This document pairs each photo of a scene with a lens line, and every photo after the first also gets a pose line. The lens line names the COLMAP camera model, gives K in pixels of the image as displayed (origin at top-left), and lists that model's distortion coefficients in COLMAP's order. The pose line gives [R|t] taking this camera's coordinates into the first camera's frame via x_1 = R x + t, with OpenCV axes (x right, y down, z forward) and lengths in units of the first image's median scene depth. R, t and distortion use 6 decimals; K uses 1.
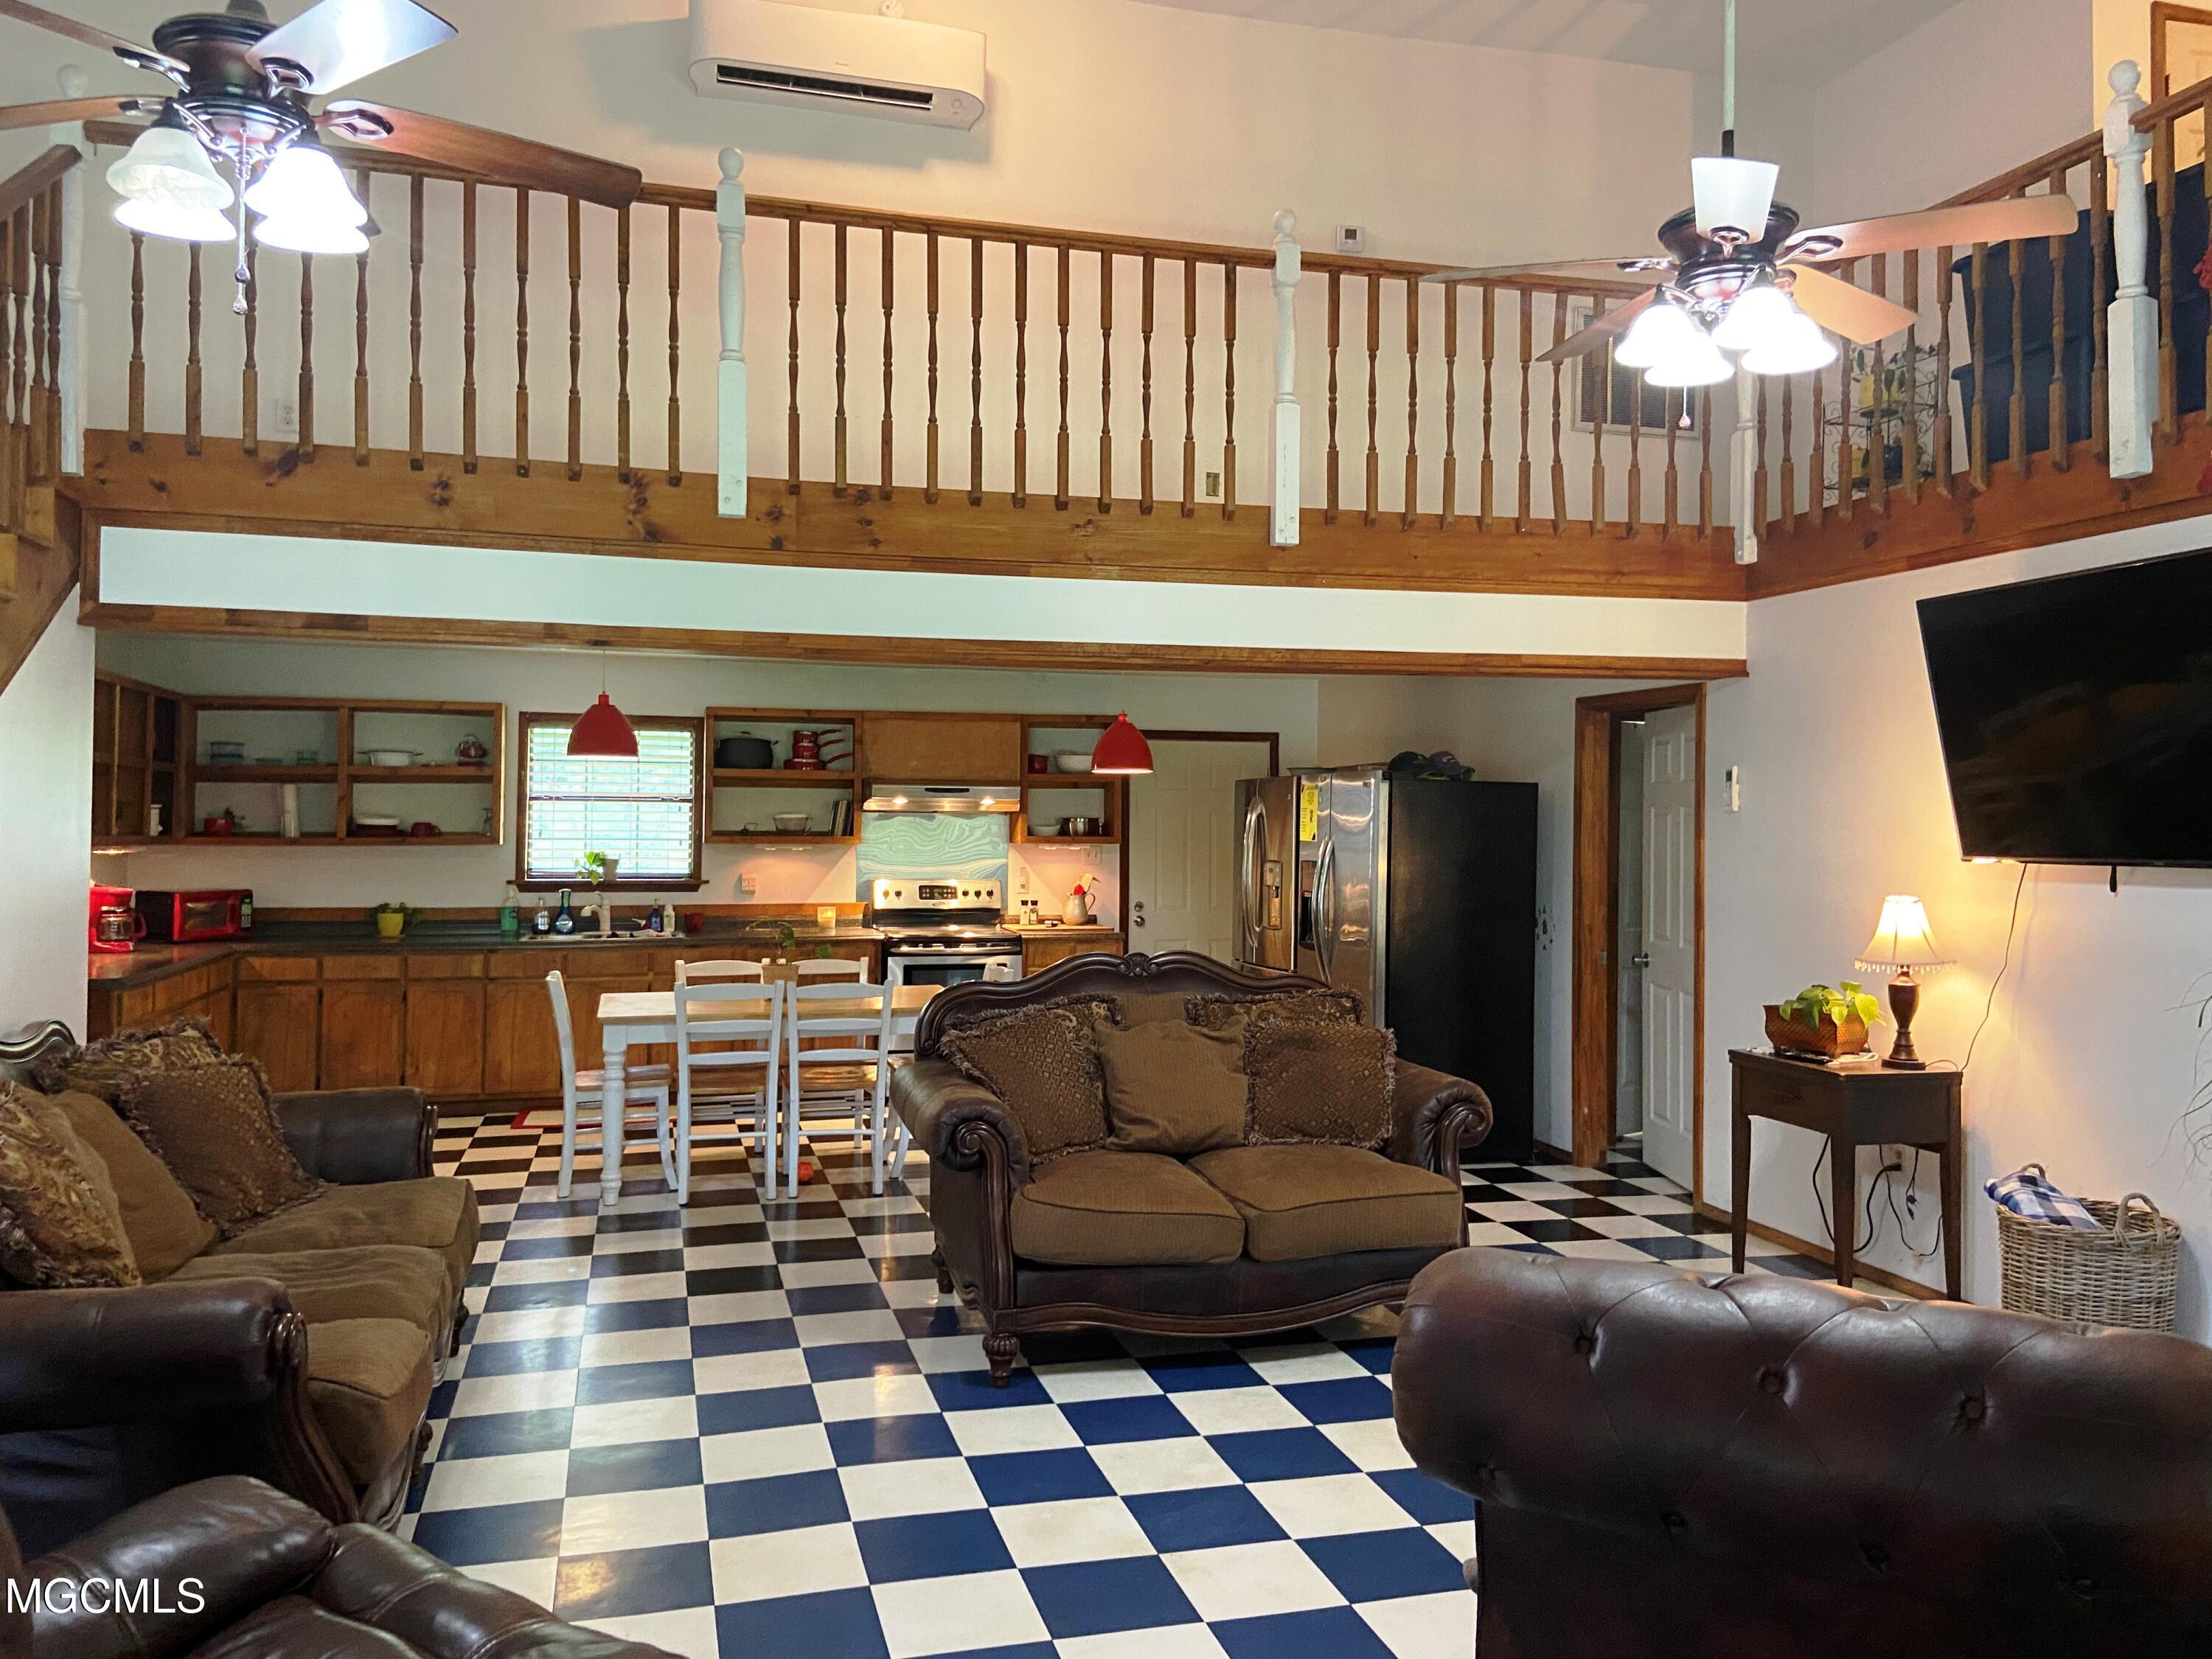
lens RADIAL K [[1667.4, 0, 1097.2], [0, 1667.4, 821.2], [0, 0, 1]] dist [0.086225, -0.102114]
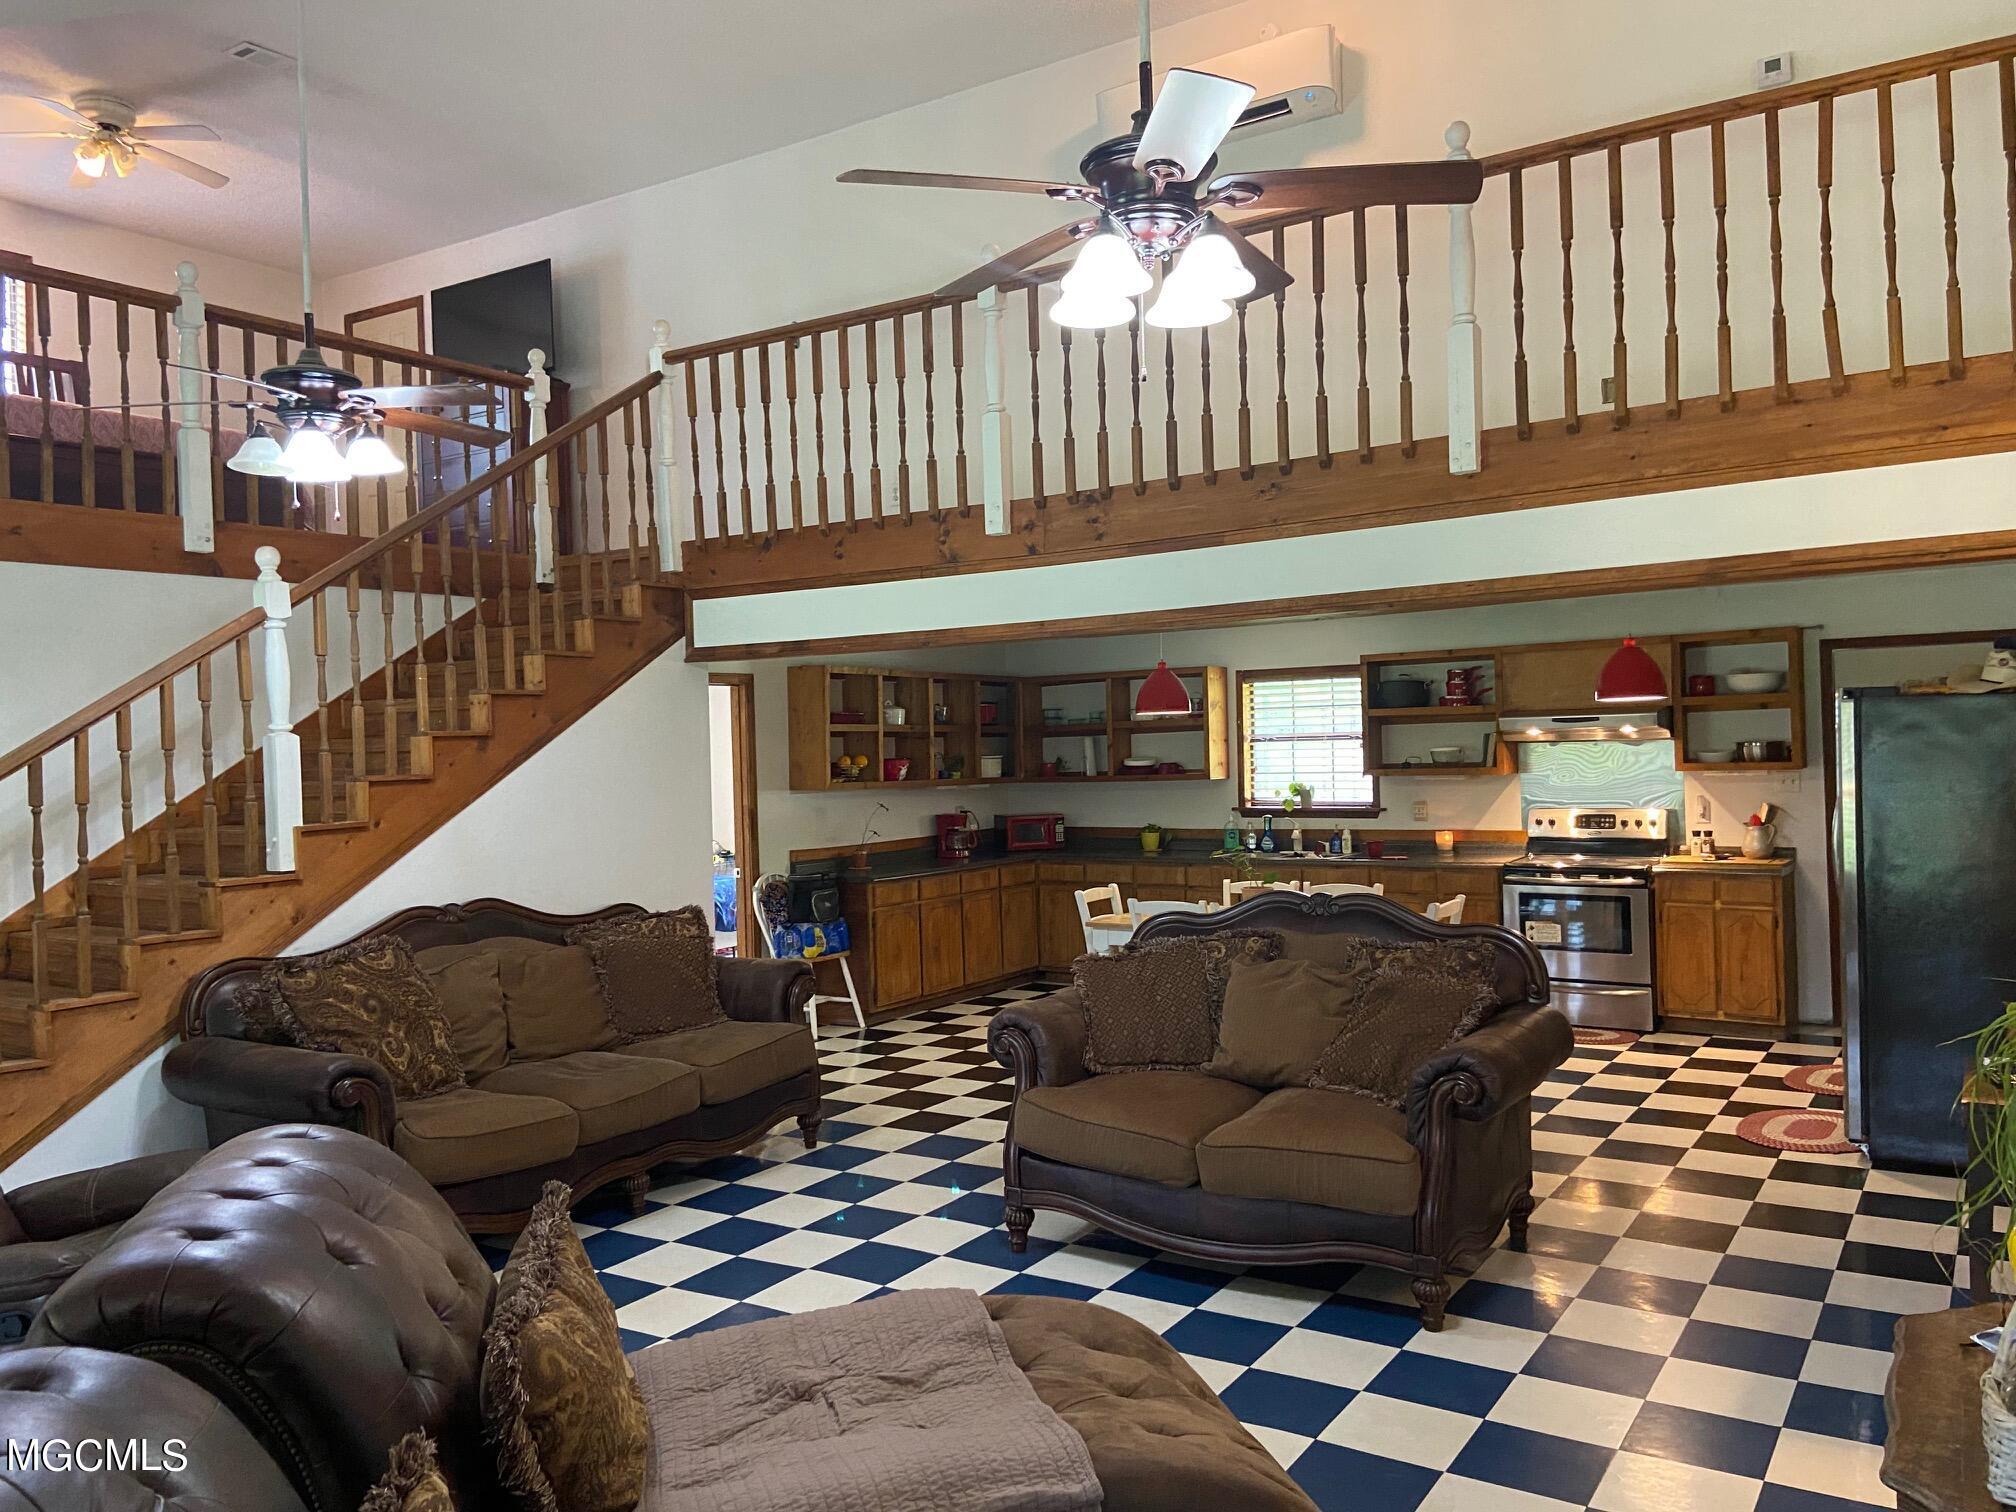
lens RADIAL K [[1519.6, 0, 996.9], [0, 1519.6, 753.1], [0, 0, 1]] dist [0.086225, -0.102114]
pose [[0.648145, -0.022988, -0.761170, 0.565541], [0.032613, 0.999465, -0.002415, -0.011291], [0.760819, -0.023258, 0.648548, 0.212481]]
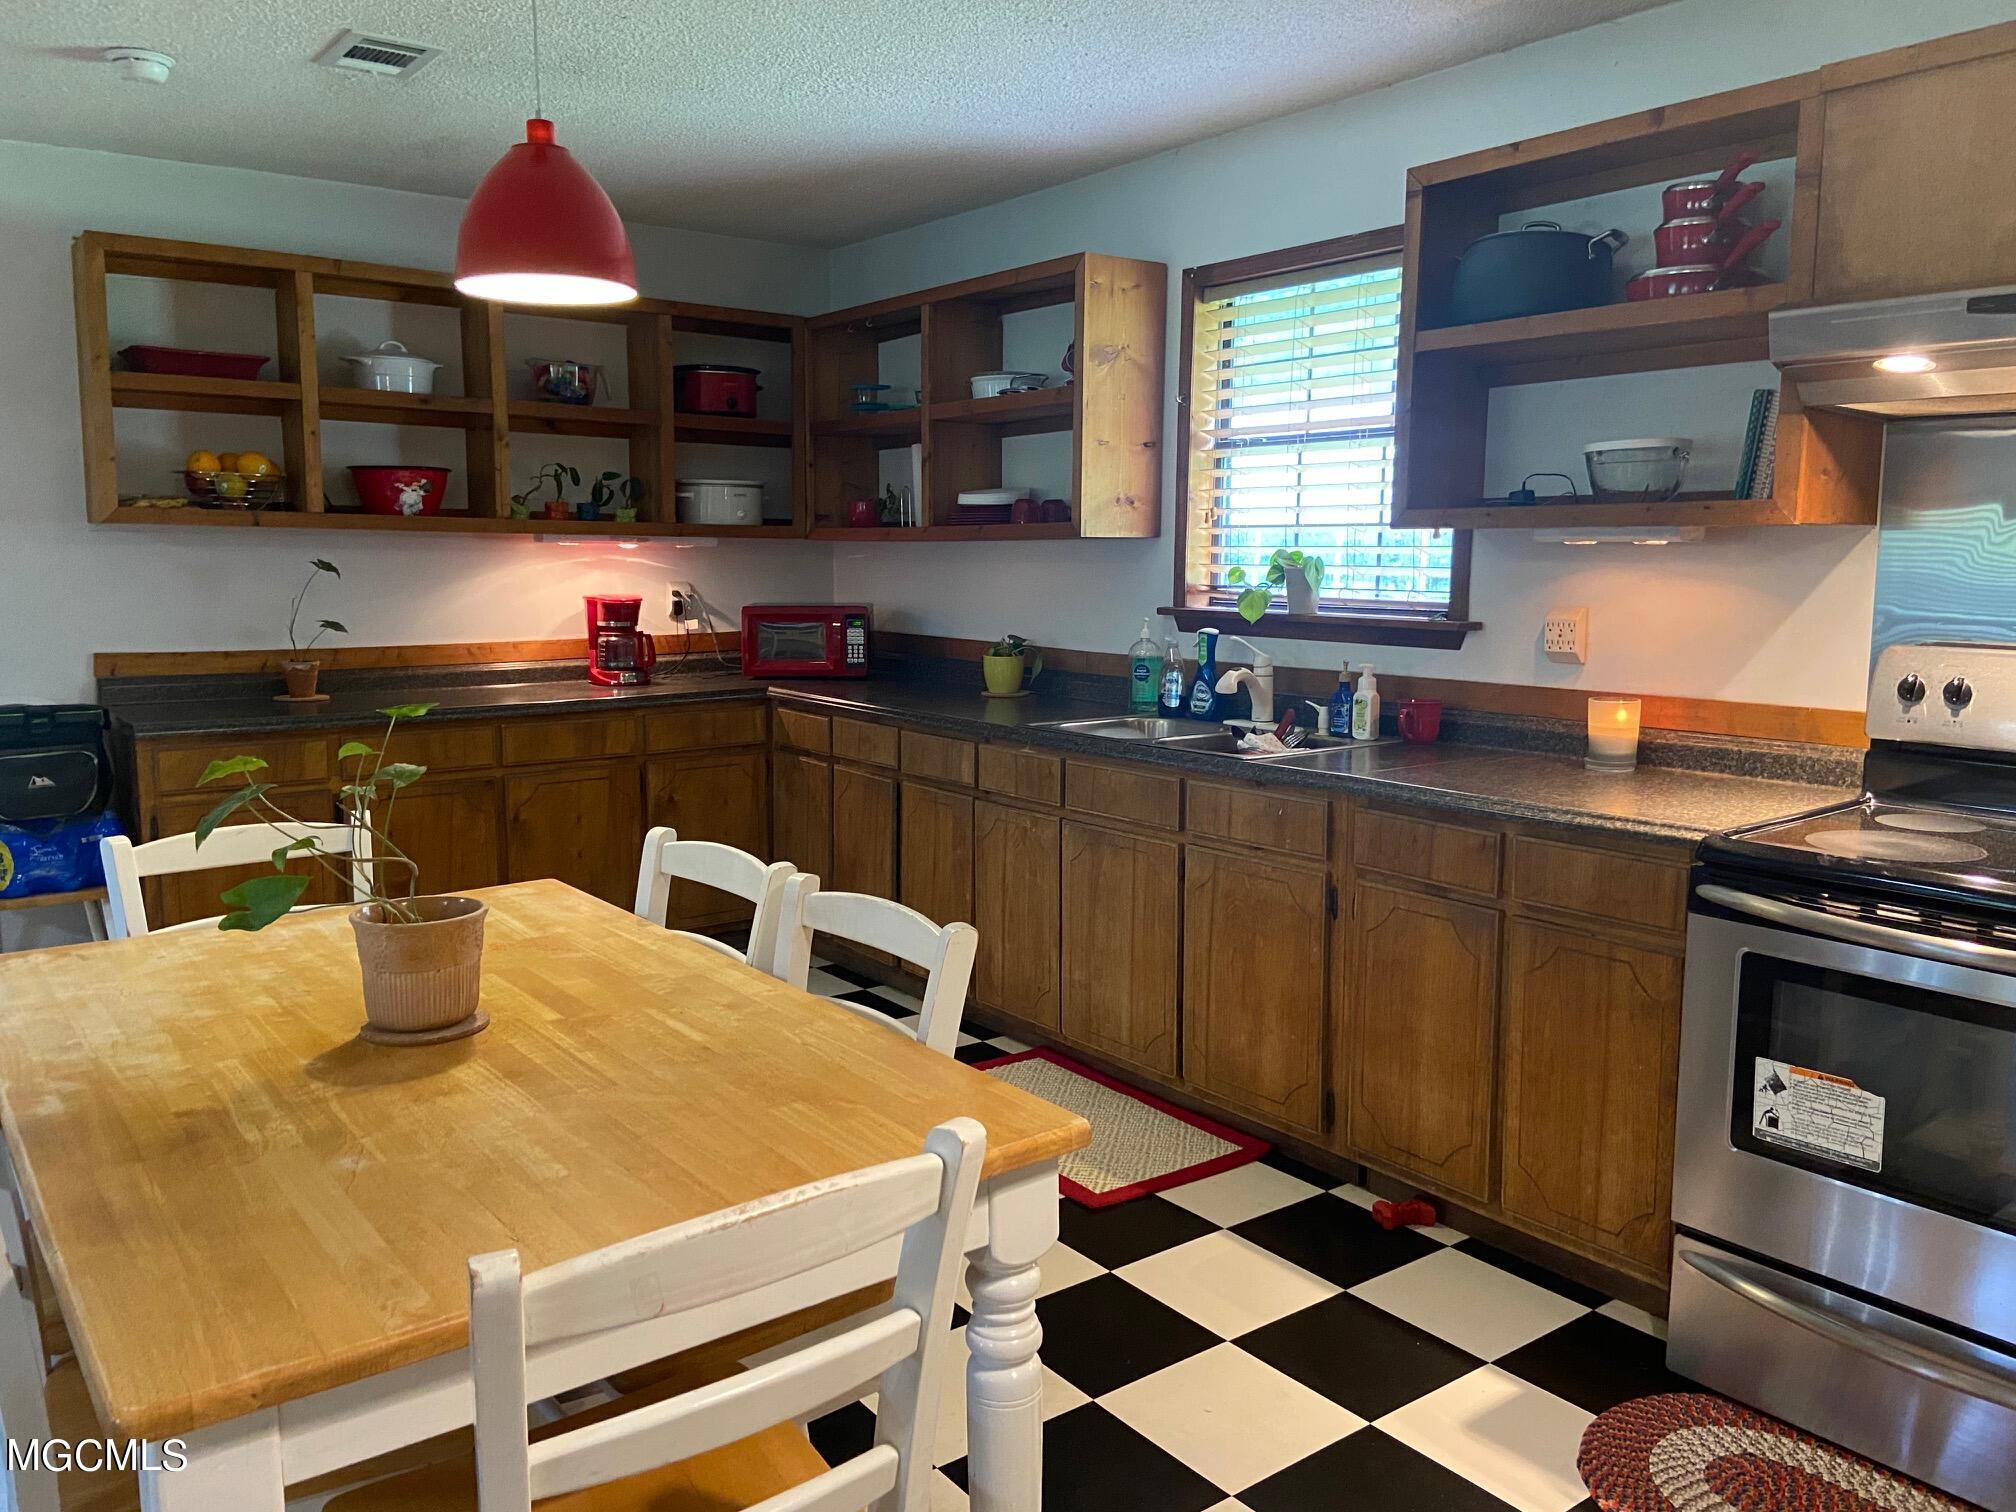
lens RADIAL K [[1519.6, 0, 970.0], [0, 1519.6, 754.3], [0, 0, 1]] dist [0.086225, -0.102114]
pose [[0.367006, 0.120177, -0.922423, 0.103829], [0.001043, 0.991566, 0.129600, 0.027921], [0.930218, -0.048526, 0.363785, 1.123426]]
